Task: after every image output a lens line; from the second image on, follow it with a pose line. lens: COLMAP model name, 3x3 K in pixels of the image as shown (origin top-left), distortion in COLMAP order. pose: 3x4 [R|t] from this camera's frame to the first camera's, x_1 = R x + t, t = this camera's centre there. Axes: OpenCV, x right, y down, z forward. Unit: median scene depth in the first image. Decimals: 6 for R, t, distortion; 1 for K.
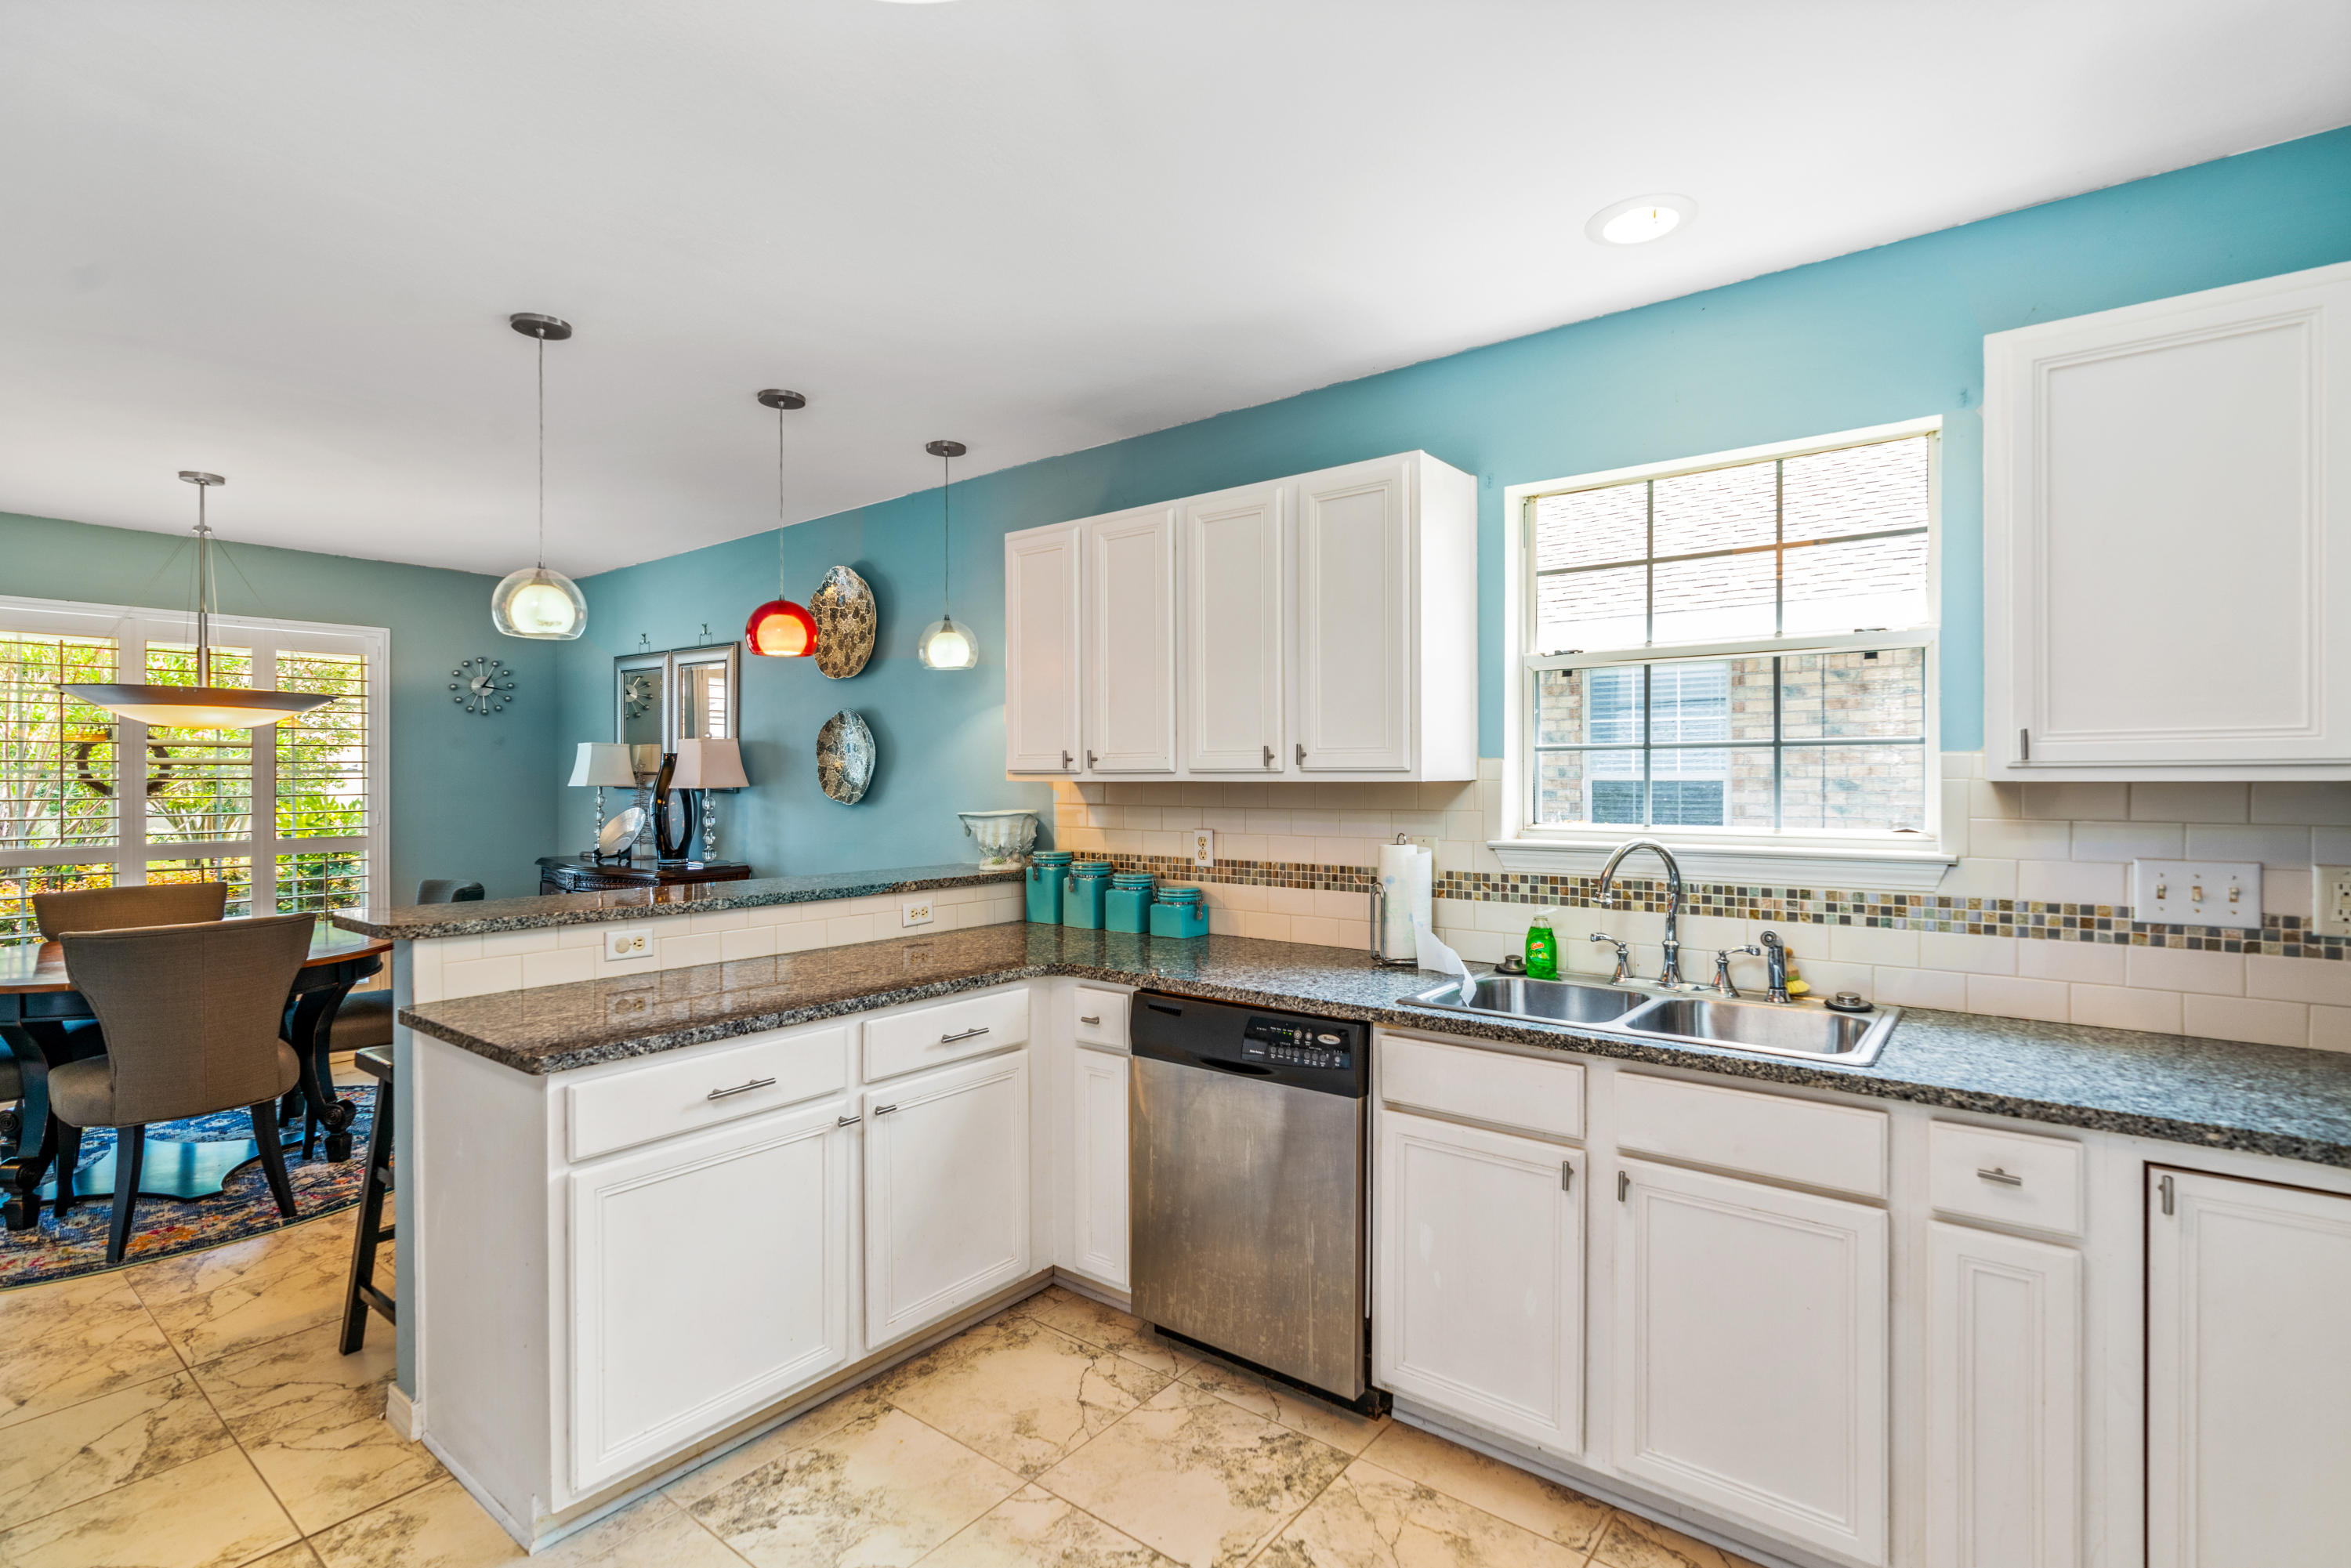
lens RADIAL K [[1080.5, 0, 1139.2], [0, 1080.5, 799.0], [0, 0, 1]] dist [-0.012672, 0.006920]
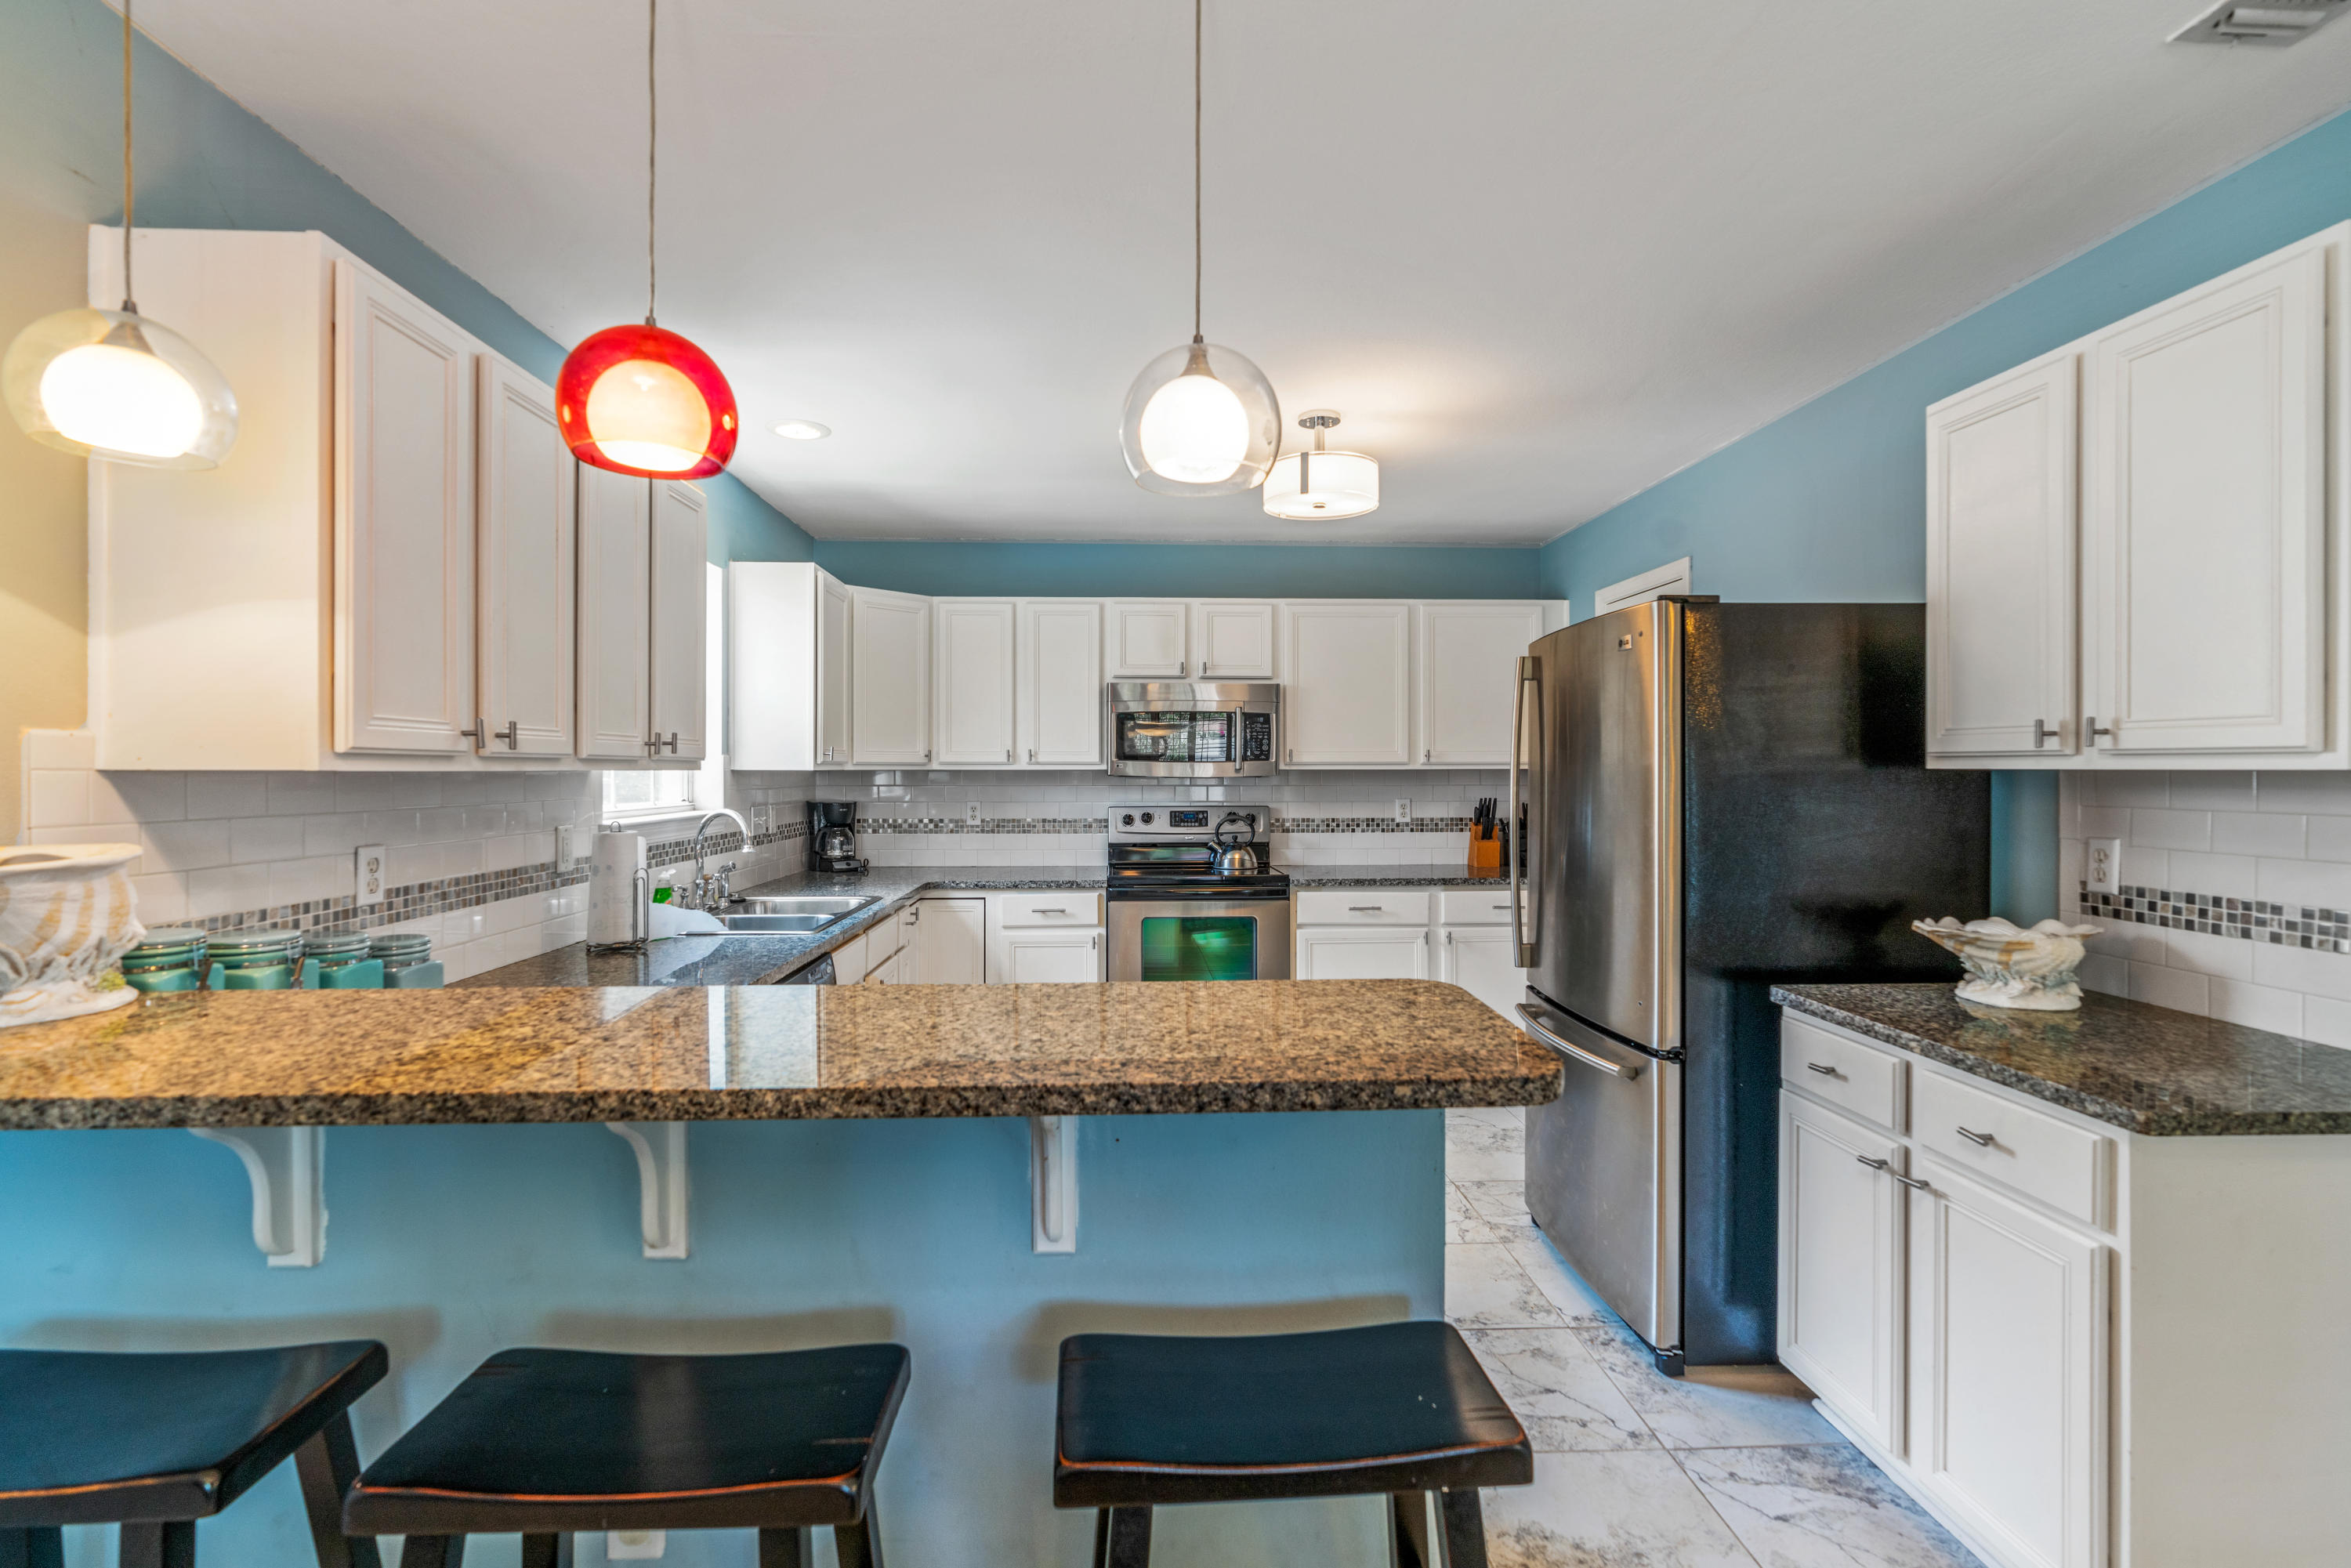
lens RADIAL K [[1080.5, 0, 1145.0], [0, 1080.5, 777.9], [0, 0, 1]] dist [-0.012672, 0.006920]
pose [[-0.684764, -0.001951, 0.728762, -0.647465], [0.016232, 0.999708, 0.017928, -0.014799], [-0.728584, 0.024106, -0.684532, 1.002581]]
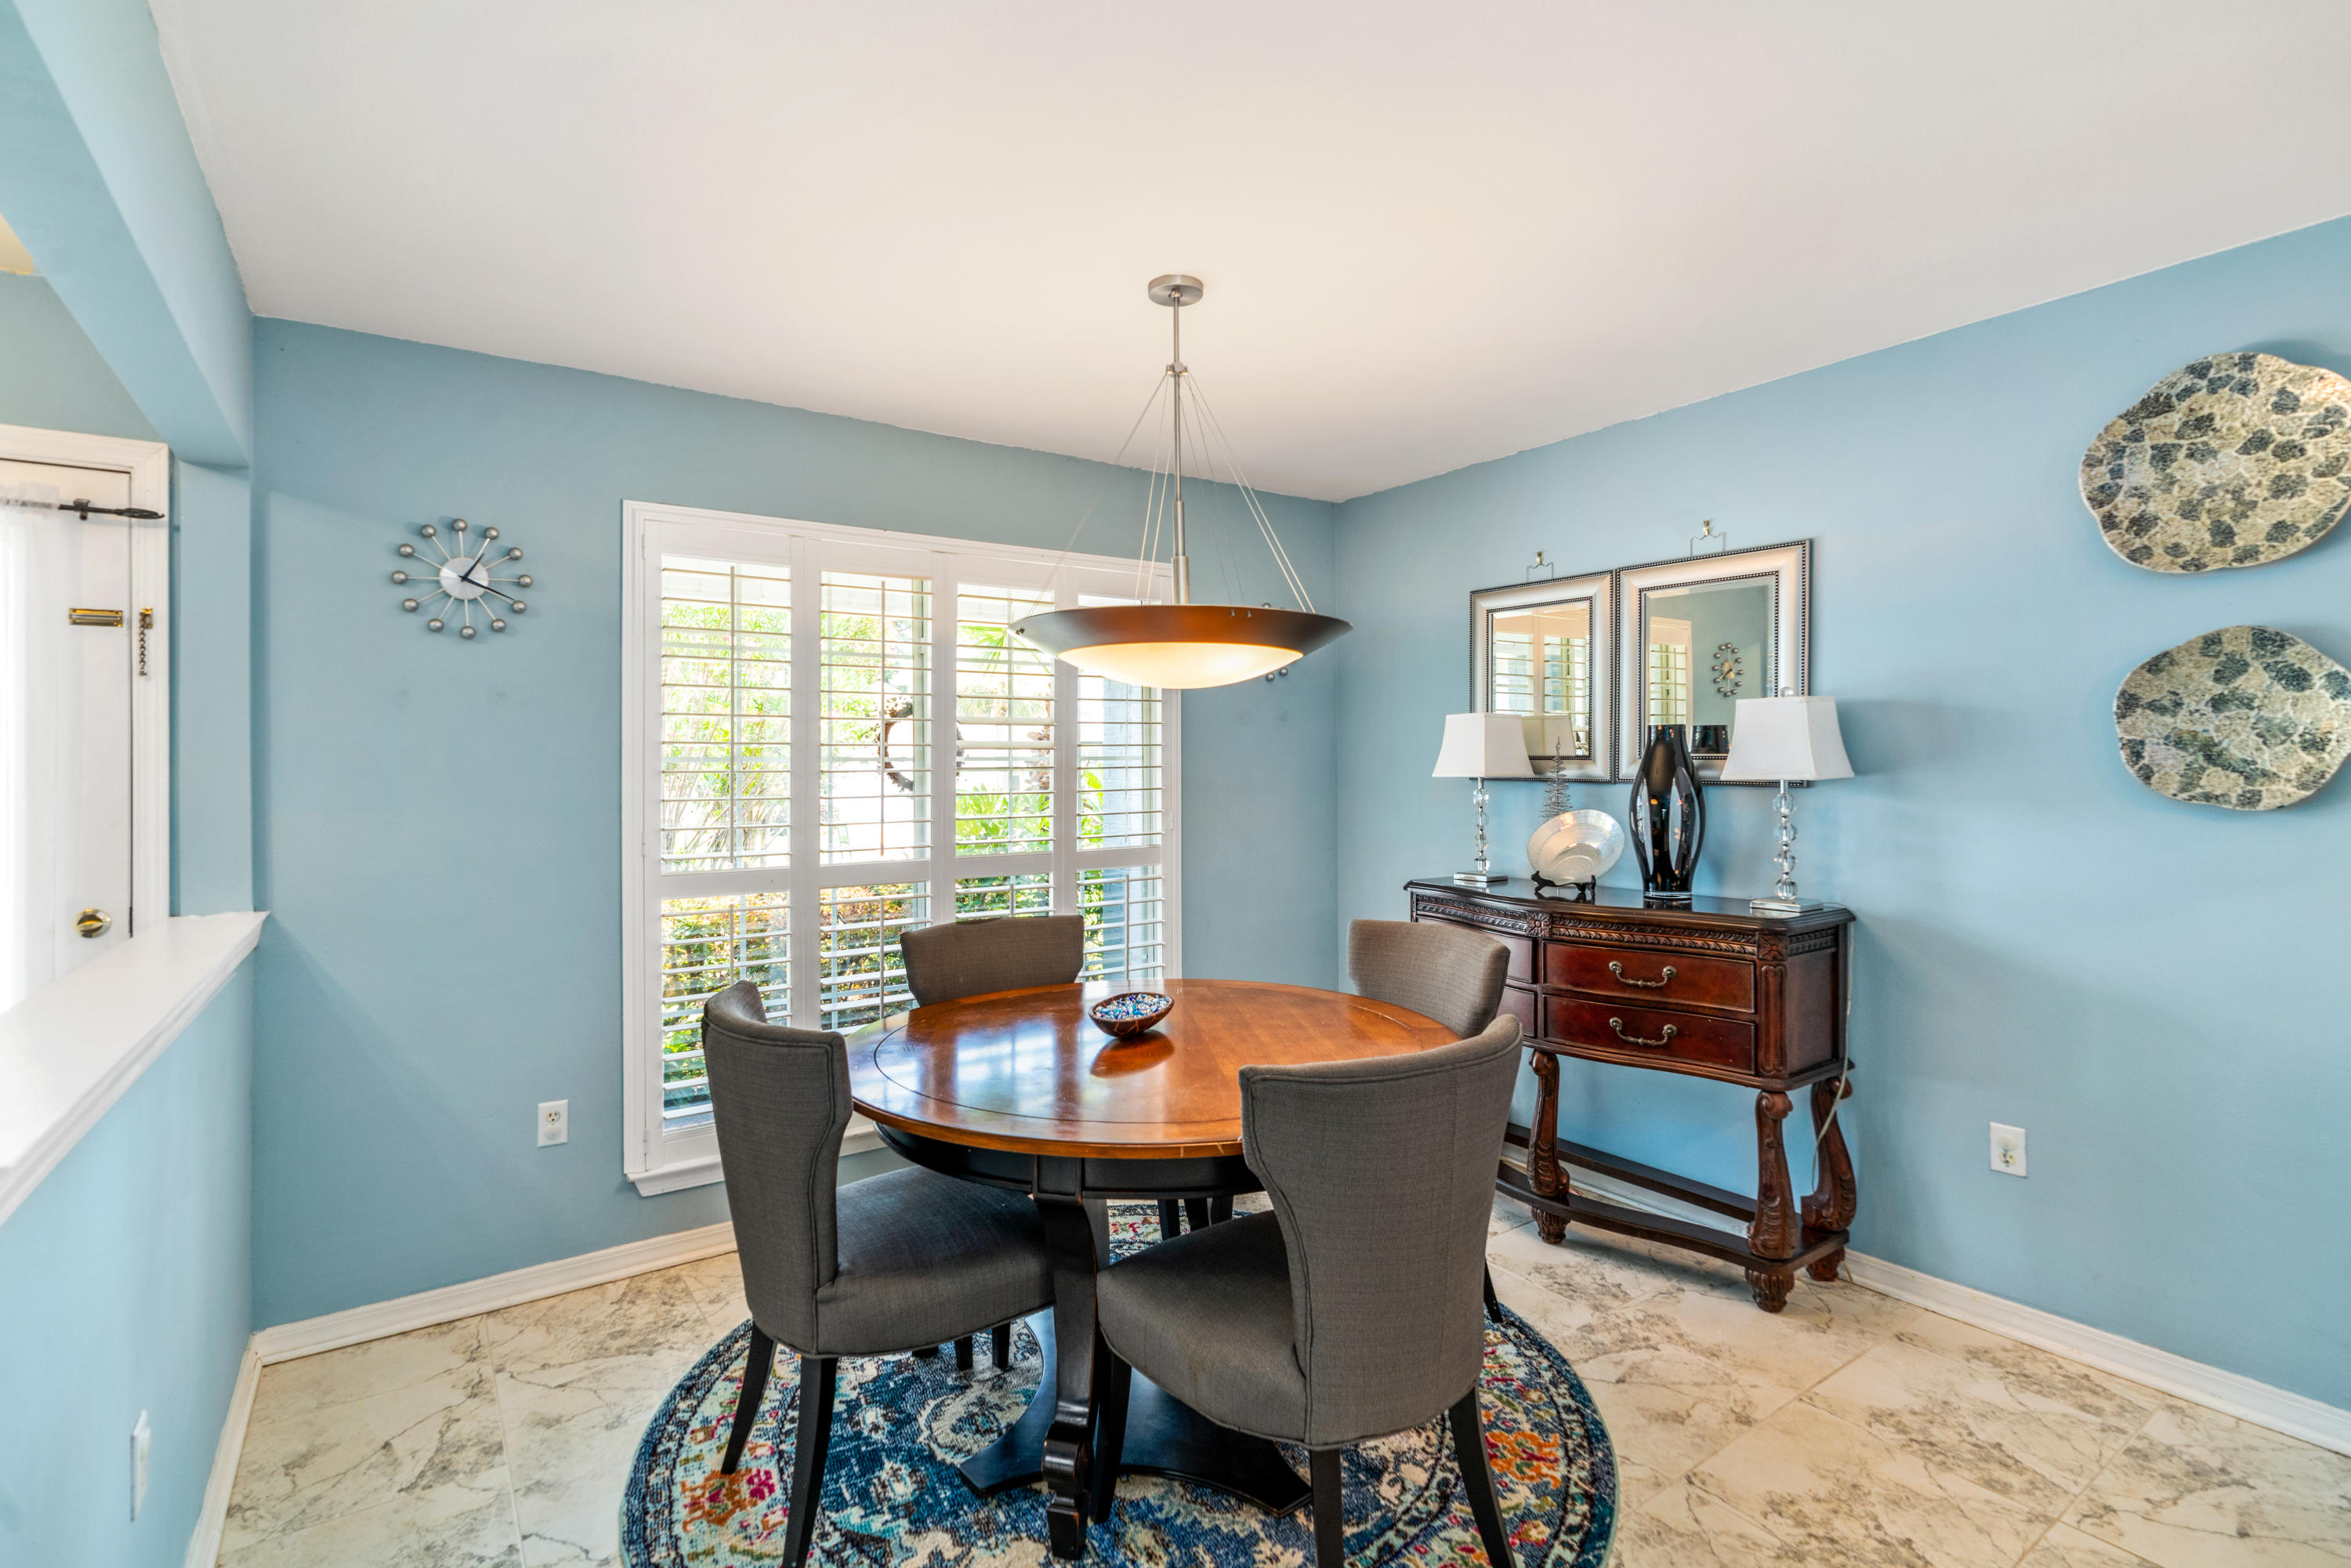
lens RADIAL K [[1080.5, 0, 1146.9], [0, 1080.5, 761.7], [0, 0, 1]] dist [-0.012672, 0.006920]
pose [[0.959605, -0.006446, -0.281277, -0.755251], [-0.001220, 0.999633, -0.027070, -0.004171], [0.281349, 0.026319, 0.959245, 0.422884]]
